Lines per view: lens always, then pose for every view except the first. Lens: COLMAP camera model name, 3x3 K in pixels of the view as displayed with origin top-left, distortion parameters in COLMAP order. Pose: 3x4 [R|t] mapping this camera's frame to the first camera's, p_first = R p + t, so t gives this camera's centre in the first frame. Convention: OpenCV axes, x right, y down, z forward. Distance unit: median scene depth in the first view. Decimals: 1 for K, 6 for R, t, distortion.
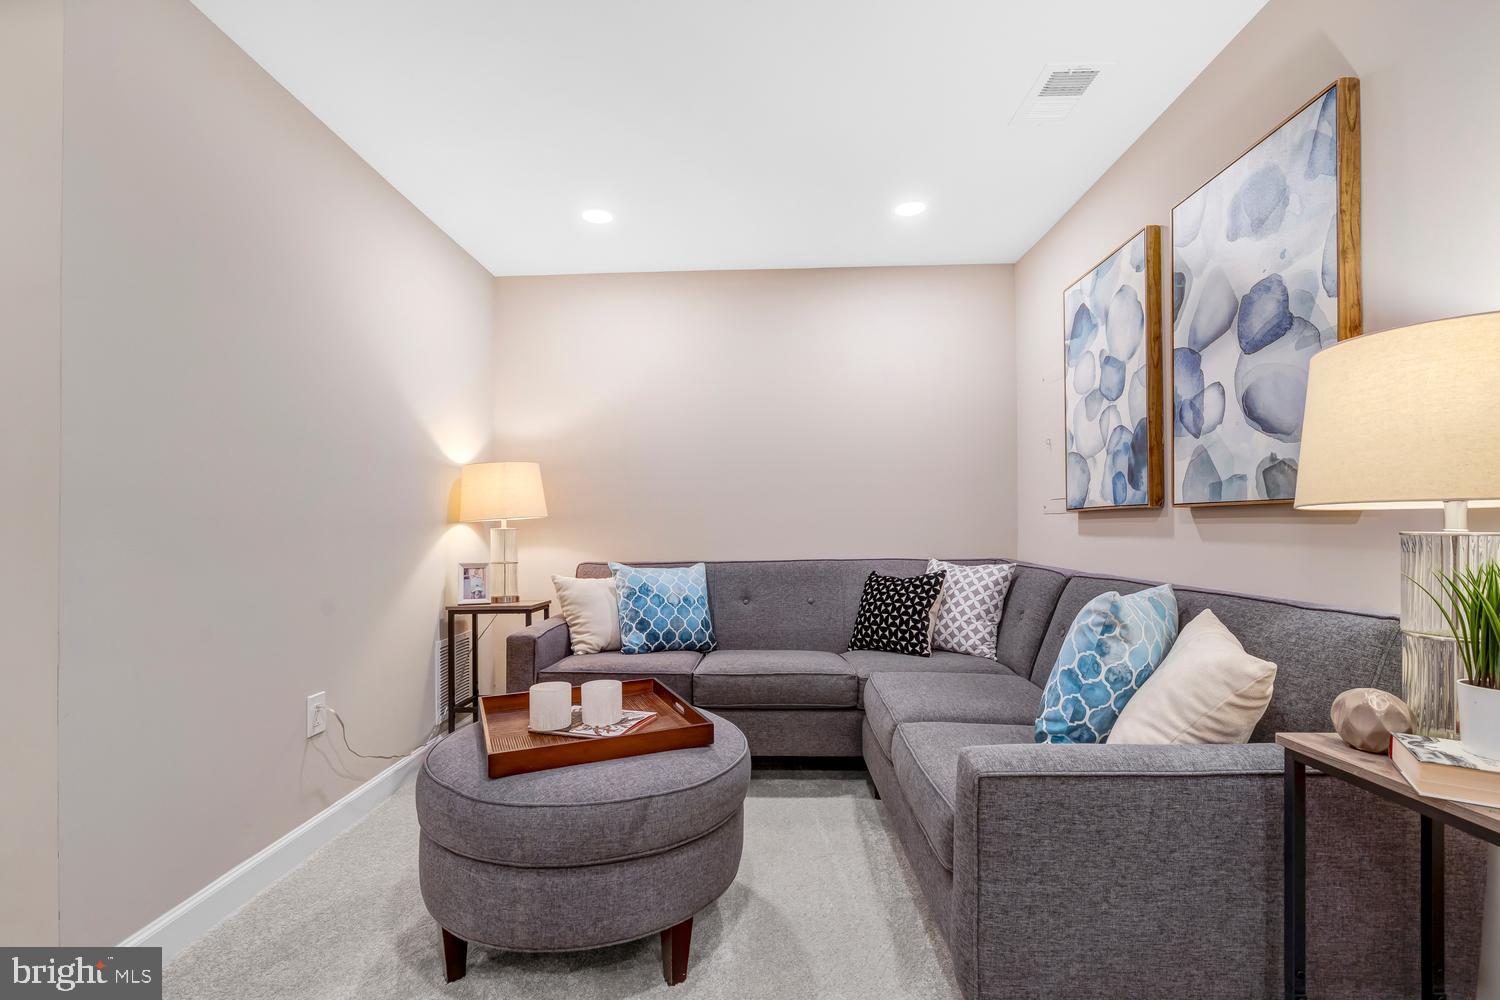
lens RADIAL K [[688.4, 0, 754.1], [0, 688.4, 530.5], [0, 0, 1]] dist [-0.004815, 0.002549]
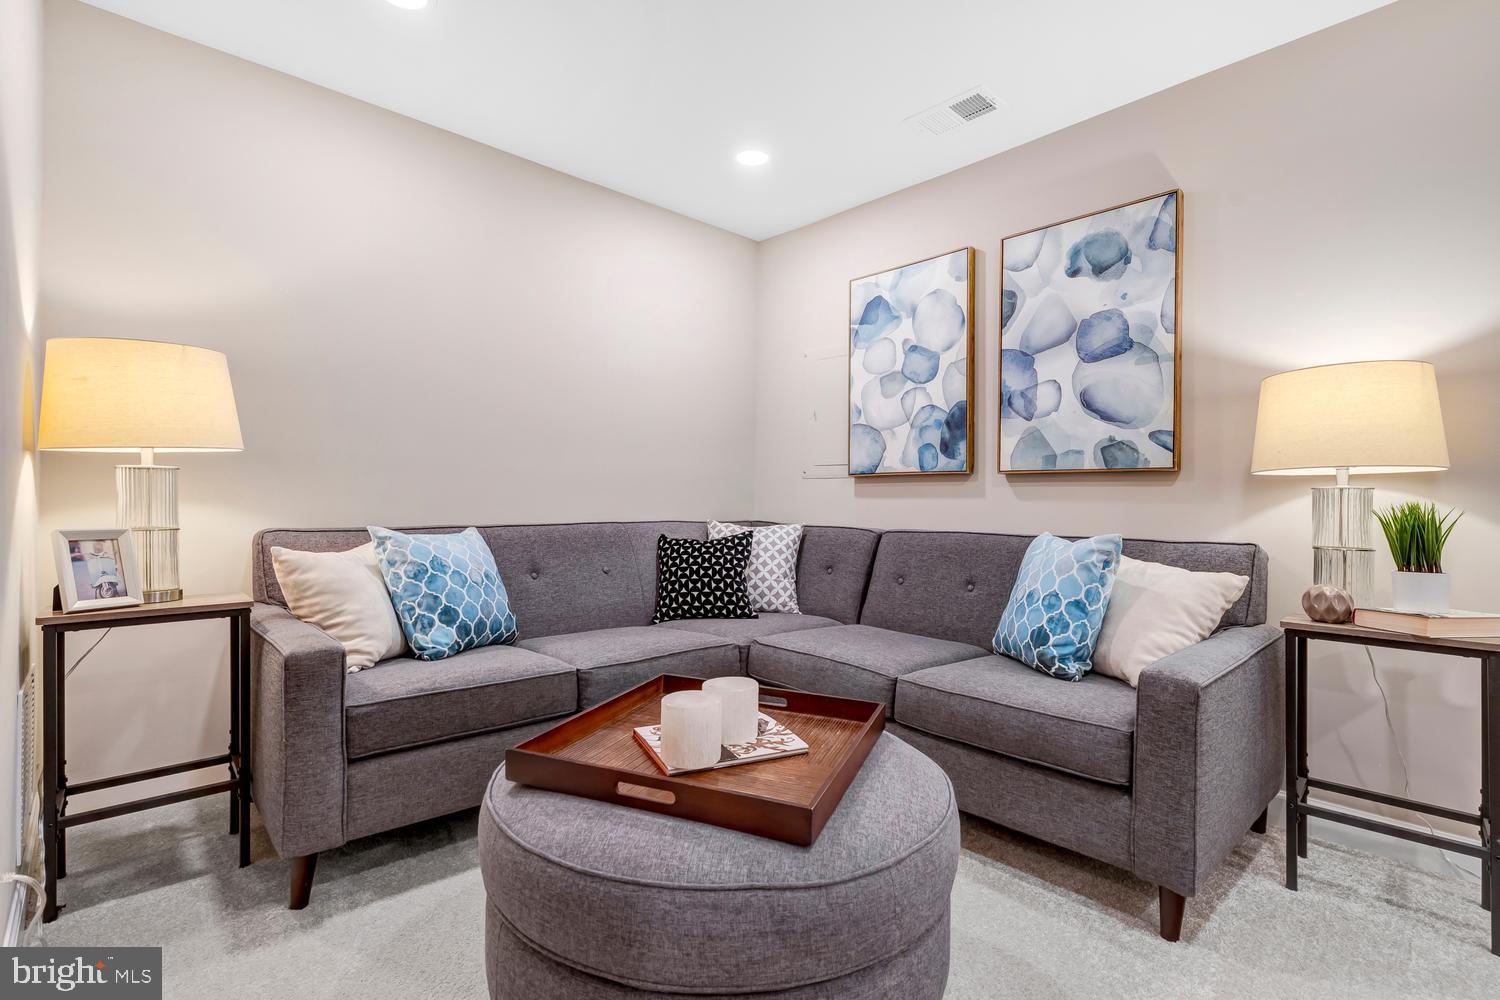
lens RADIAL K [[688.4, 0, 754.1], [0, 688.4, 505.3], [0, 0, 1]] dist [-0.004815, 0.002549]
pose [[0.711781, 0.011955, 0.702299, -0.495913], [-0.012682, 0.999911, -0.004167, 0.029606], [-0.702287, -0.005941, 0.711869, 0.337406]]
